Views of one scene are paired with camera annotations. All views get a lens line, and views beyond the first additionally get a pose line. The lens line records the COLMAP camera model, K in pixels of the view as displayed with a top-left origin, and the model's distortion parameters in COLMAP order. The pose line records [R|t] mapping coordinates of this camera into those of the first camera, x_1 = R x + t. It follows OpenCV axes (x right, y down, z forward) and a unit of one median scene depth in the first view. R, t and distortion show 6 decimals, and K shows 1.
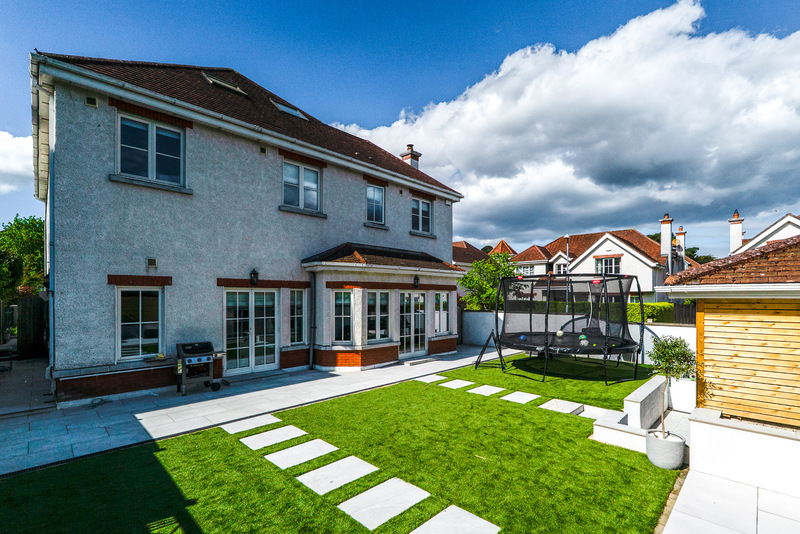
lens RADIAL K [[361.8, 0, 400.5], [0, 361.8, 297.3], [0, 0, 1]] dist [0.000021, 0.000340]
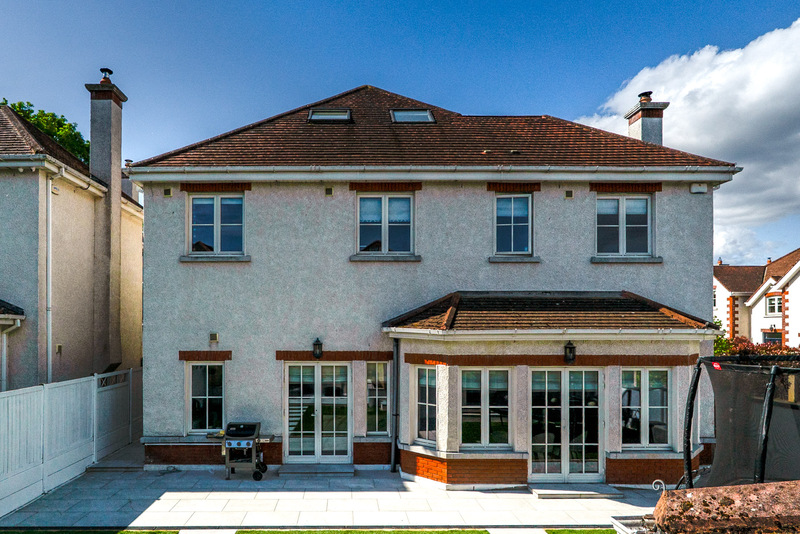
lens RADIAL K [[489.6, 0, 400.0], [0, 489.6, 322.4], [0, 0, 1]] dist [-0.004283, -0.000029]
pose [[0.709742, 0.002530, -0.704457, 0.474181], [-0.001722, 0.999997, 0.001857, -0.107903], [0.704460, -0.000105, 0.709744, 0.314123]]
